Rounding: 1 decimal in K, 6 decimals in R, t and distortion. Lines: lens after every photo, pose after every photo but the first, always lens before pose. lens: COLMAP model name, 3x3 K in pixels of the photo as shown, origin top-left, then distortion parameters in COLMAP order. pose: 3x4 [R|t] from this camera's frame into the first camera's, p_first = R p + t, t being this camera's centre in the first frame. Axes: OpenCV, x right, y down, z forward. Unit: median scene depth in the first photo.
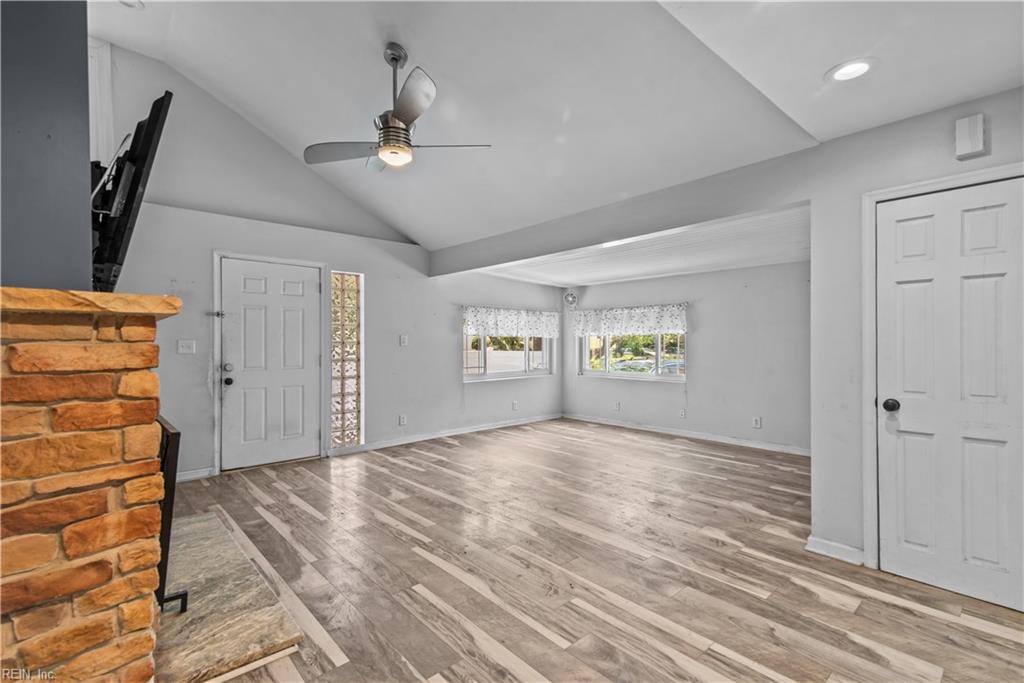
lens RADIAL K [[465.1, 0, 512.8], [0, 465.1, 342.8], [0, 0, 1]] dist [-0.000300, 0.000007]
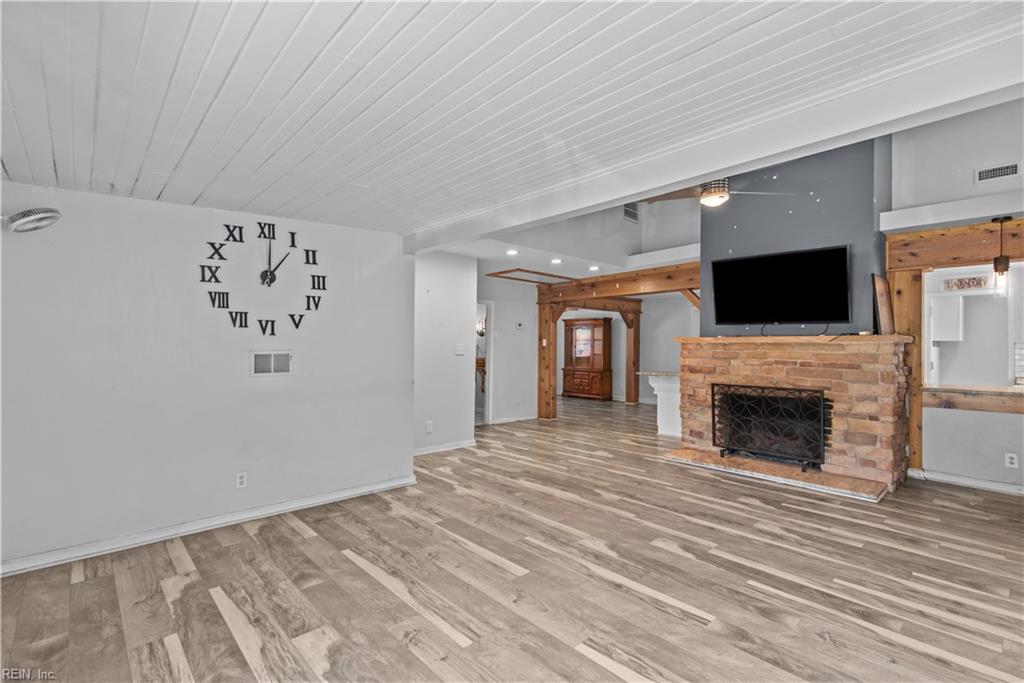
lens RADIAL K [[465.1, 0, 511.3], [0, 465.1, 343.6], [0, 0, 1]] dist [-0.000300, 0.000007]
pose [[-0.999794, -0.004419, -0.019823, 0.278119], [-0.004201, 0.999930, -0.011030, -0.003371], [0.019870, -0.010944, -0.999743, 2.027467]]
